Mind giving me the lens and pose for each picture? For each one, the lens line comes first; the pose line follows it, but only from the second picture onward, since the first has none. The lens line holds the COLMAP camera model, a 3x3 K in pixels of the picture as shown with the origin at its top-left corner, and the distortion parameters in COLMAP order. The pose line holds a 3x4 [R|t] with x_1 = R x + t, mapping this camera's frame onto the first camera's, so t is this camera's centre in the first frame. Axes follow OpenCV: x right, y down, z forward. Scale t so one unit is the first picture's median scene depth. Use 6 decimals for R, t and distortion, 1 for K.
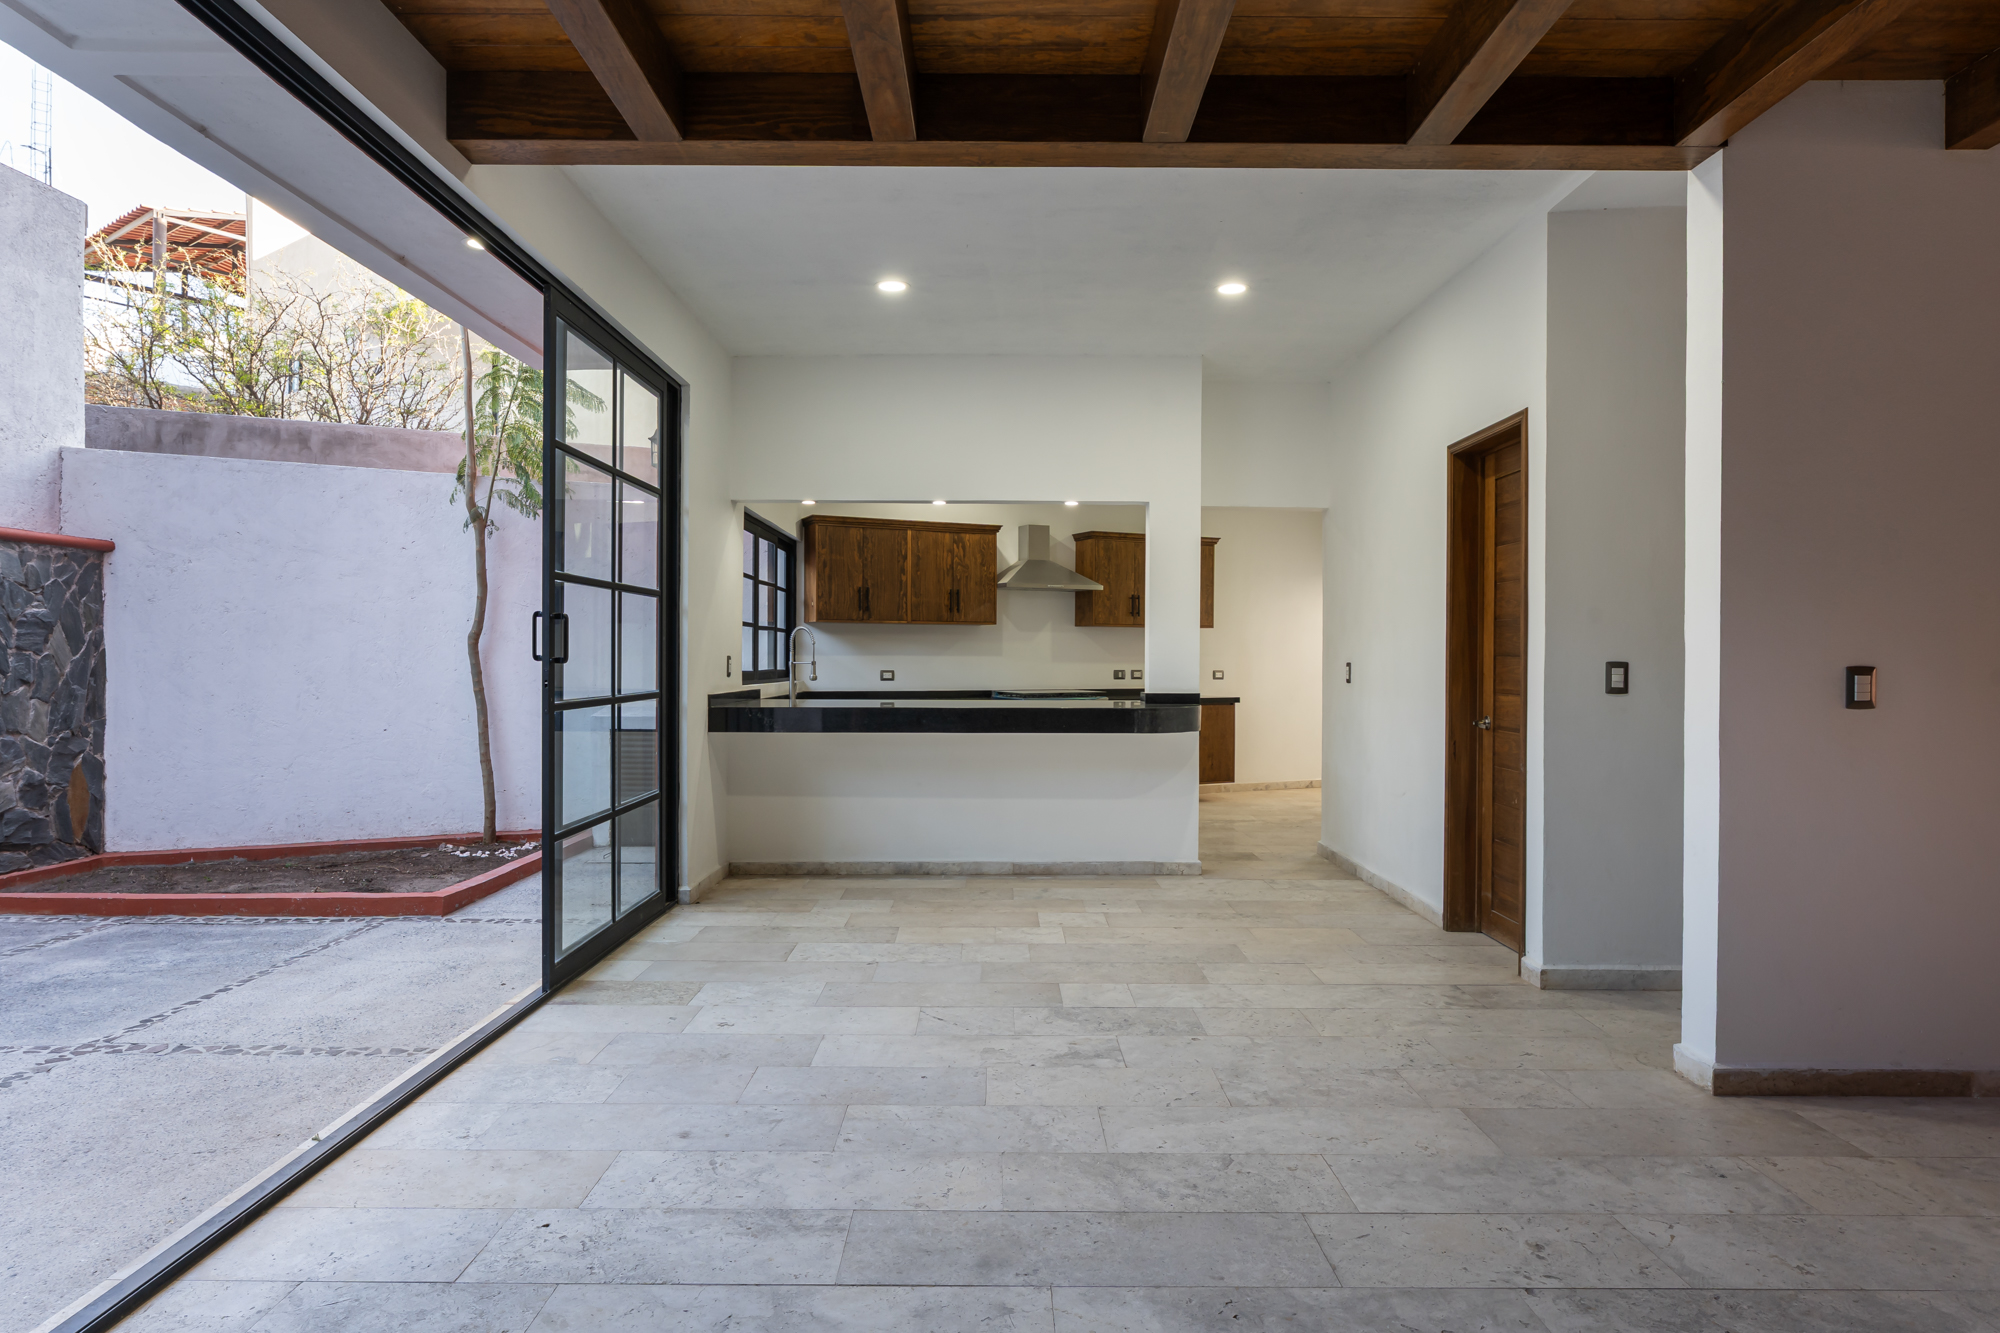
lens RADIAL K [[1172.1, 0, 992.1], [0, 1172.1, 664.7], [0, 0, 1]] dist [-0.015933, 0.005523]
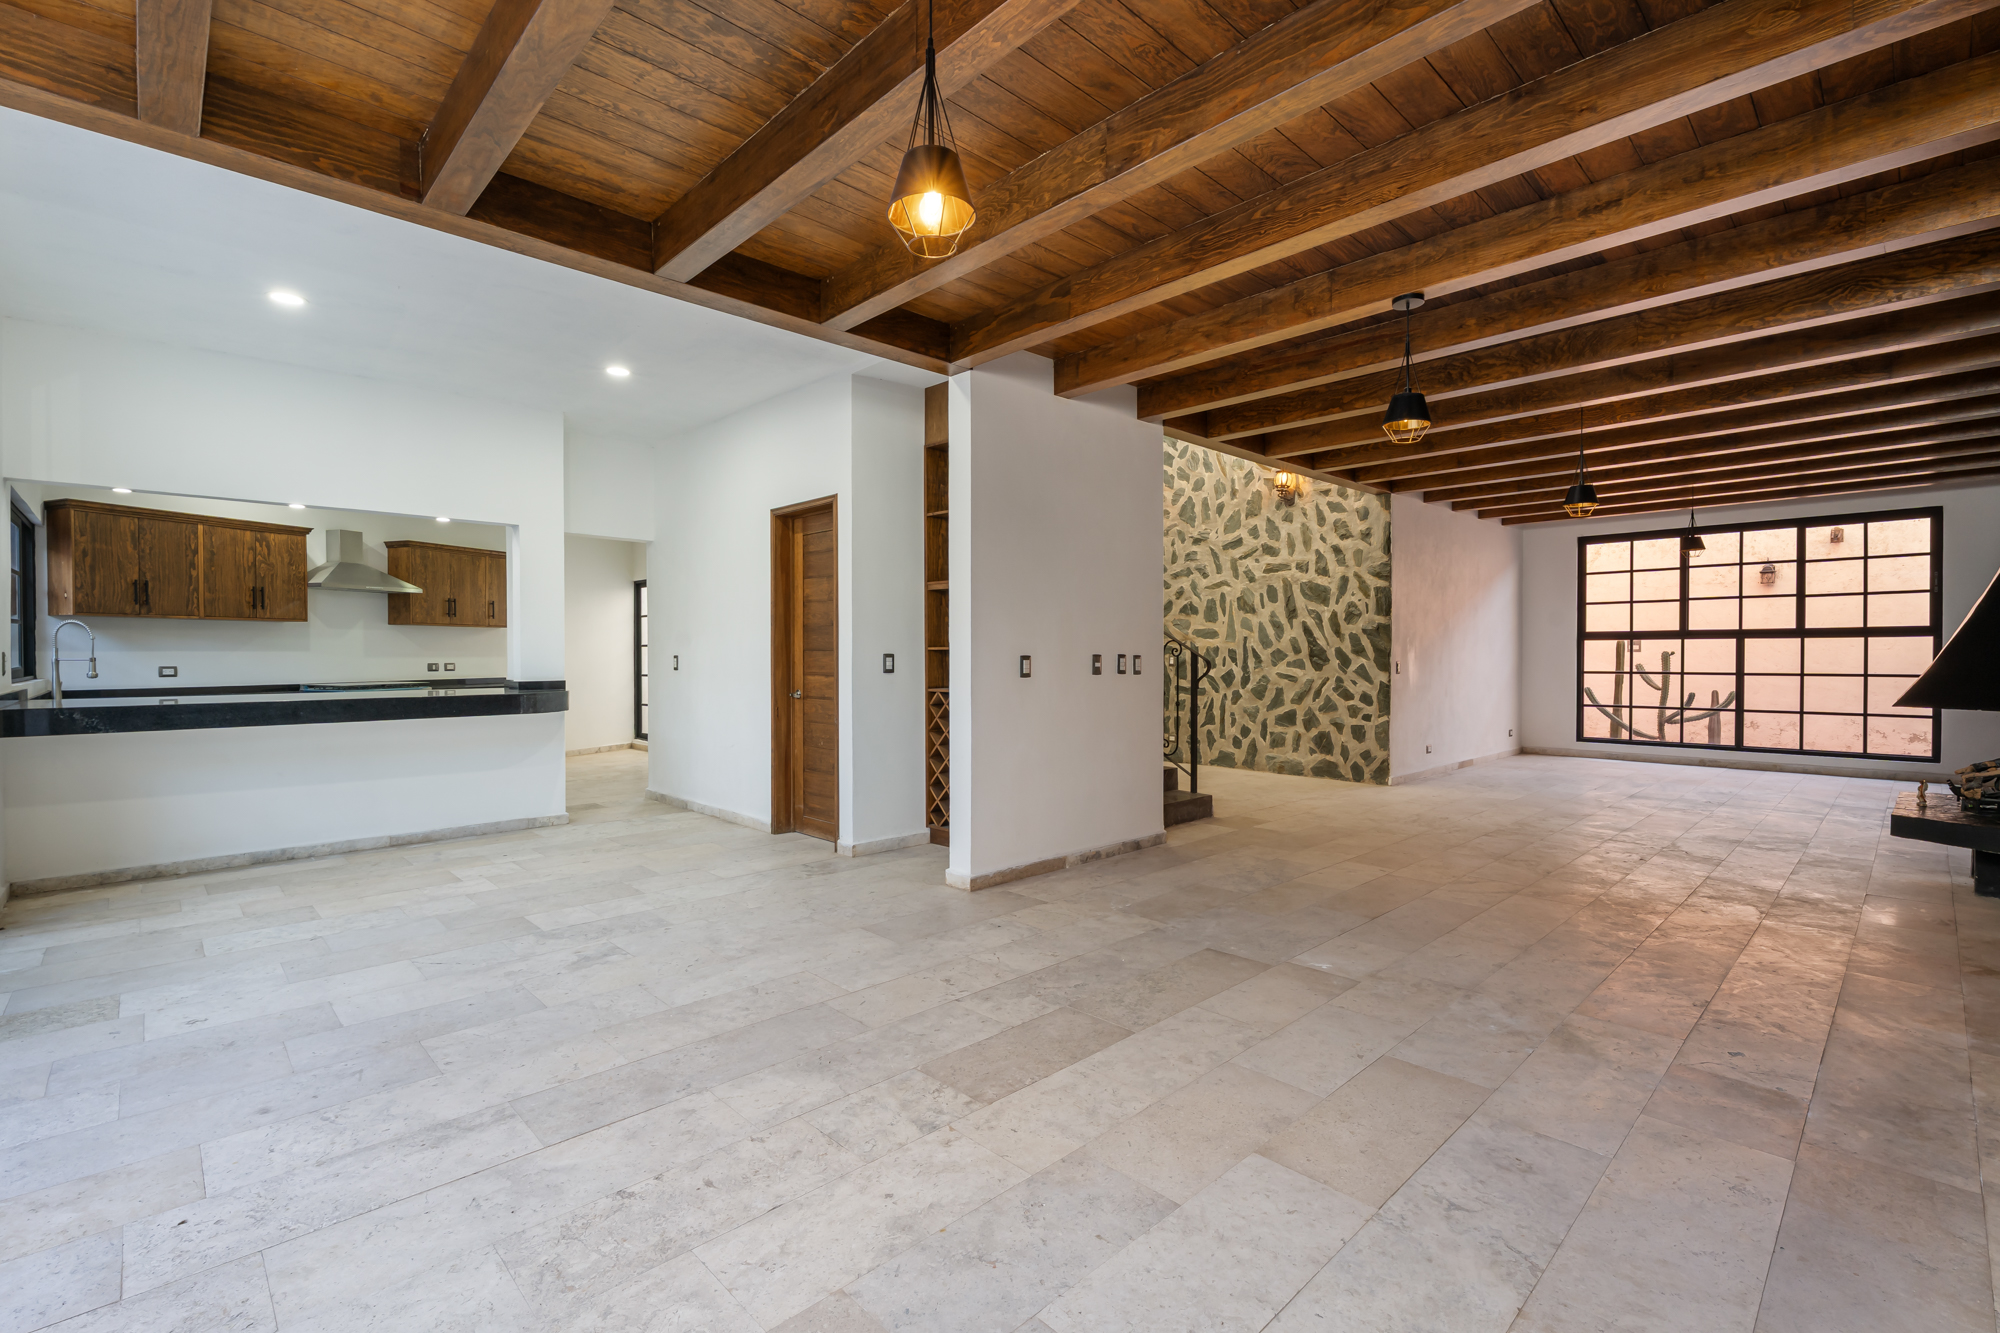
lens RADIAL K [[885.9, 0, 998.6], [0, 885.9, 666.0], [0, 0, 1]] dist [-0.001399, 0.000267]
pose [[0.717745, -0.014711, 0.696151, -0.258842], [0.007301, 0.999881, 0.013602, -0.001146], [-0.696268, -0.004680, 0.717767, -0.019022]]
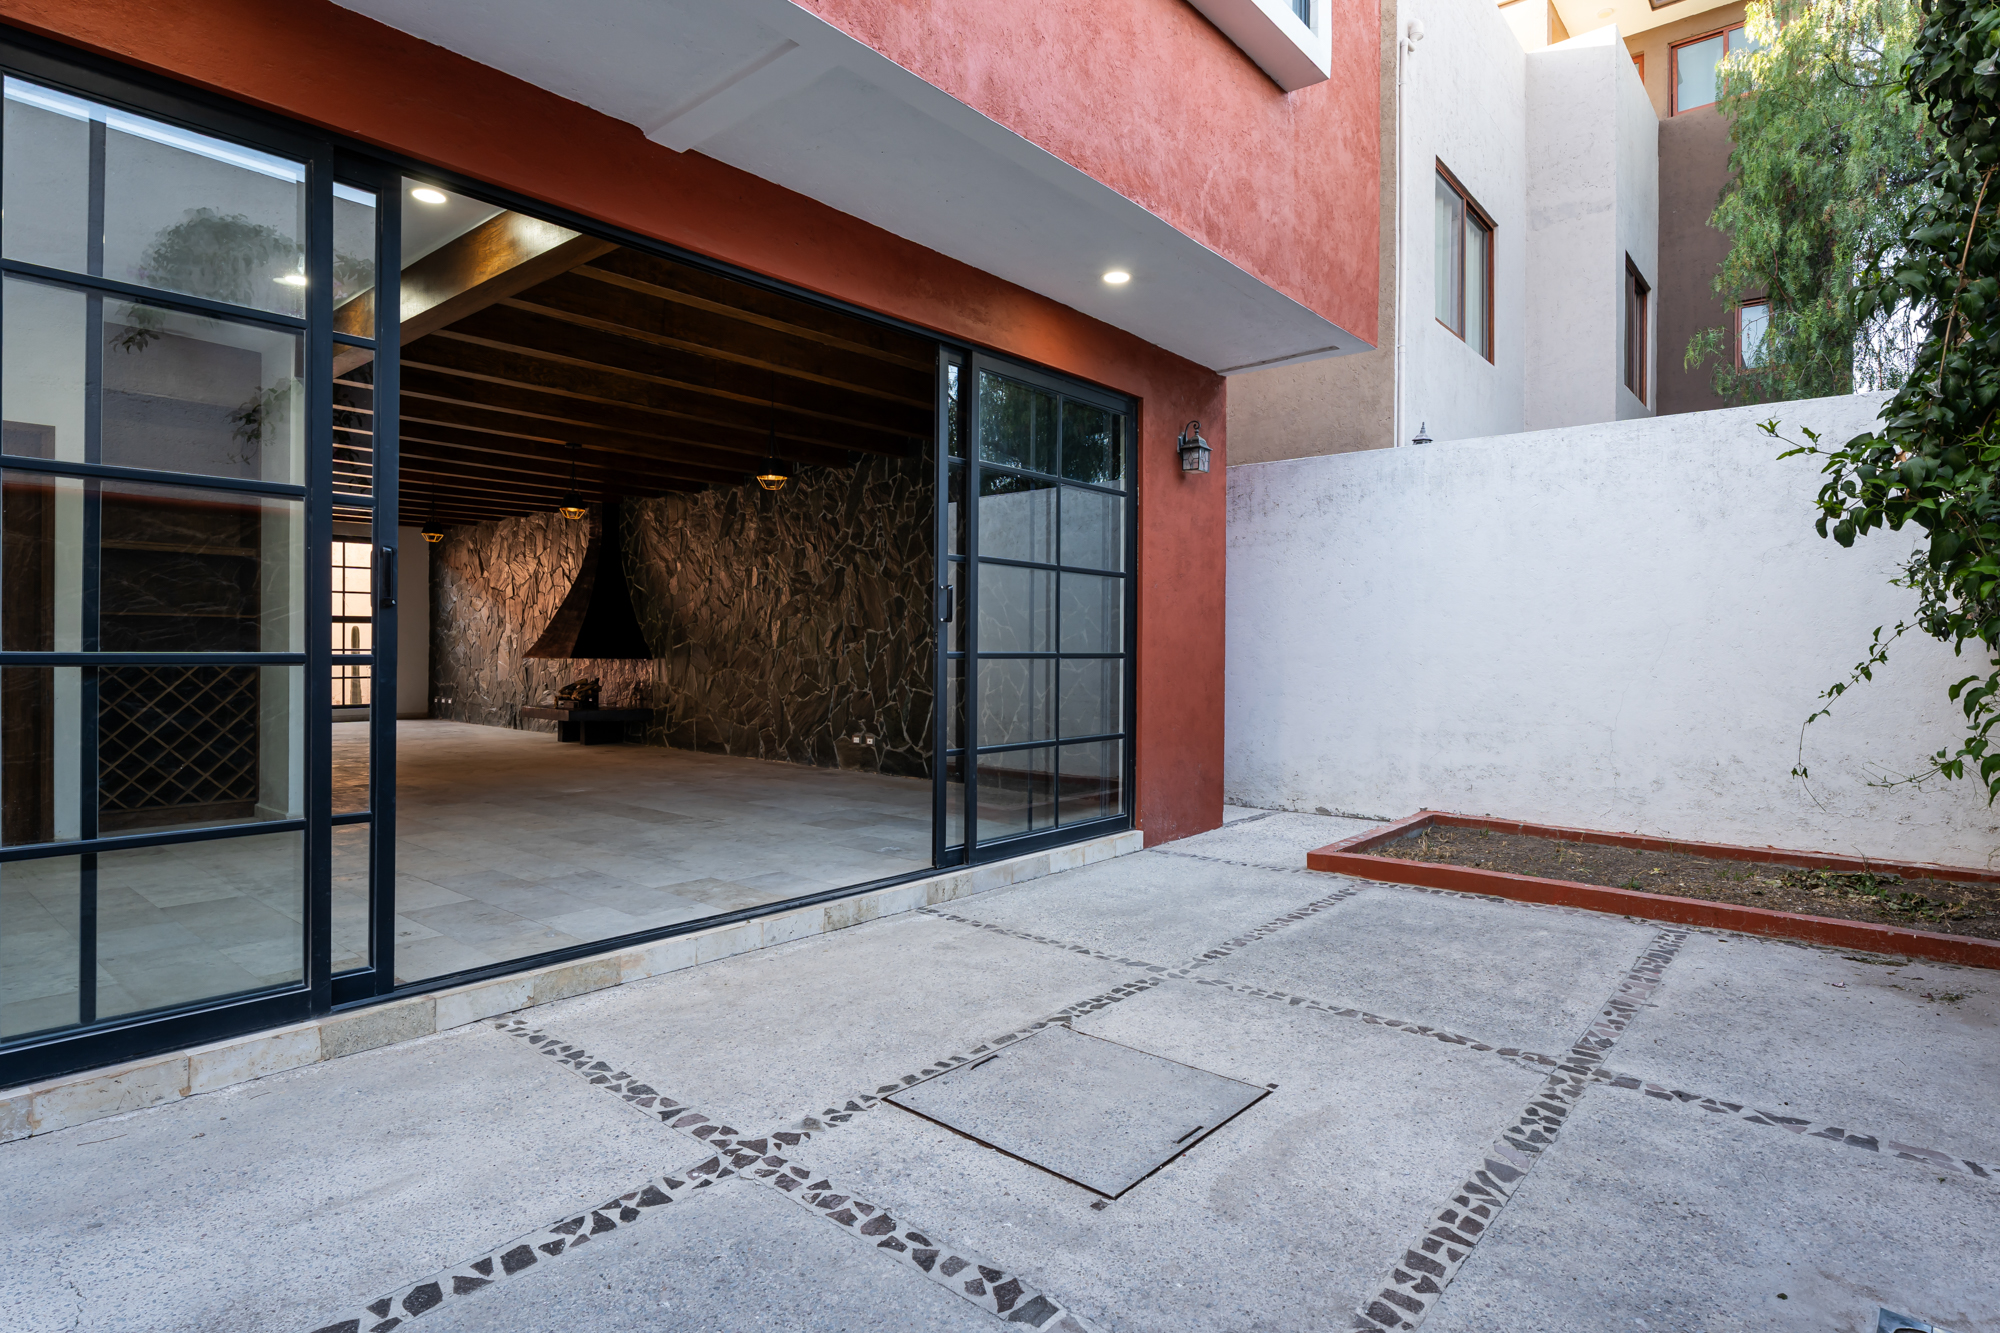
lens RADIAL K [[1046.5, 0, 1001.7], [0, 1046.5, 652.7], [0, 0, 1]] dist [-0.000316, -0.000045]
pose [[-0.764450, -0.012217, 0.644567, -1.188570], [-0.001315, 0.999848, 0.017392, 0.015942], [-0.644681, 0.012448, -0.764350, 1.261553]]
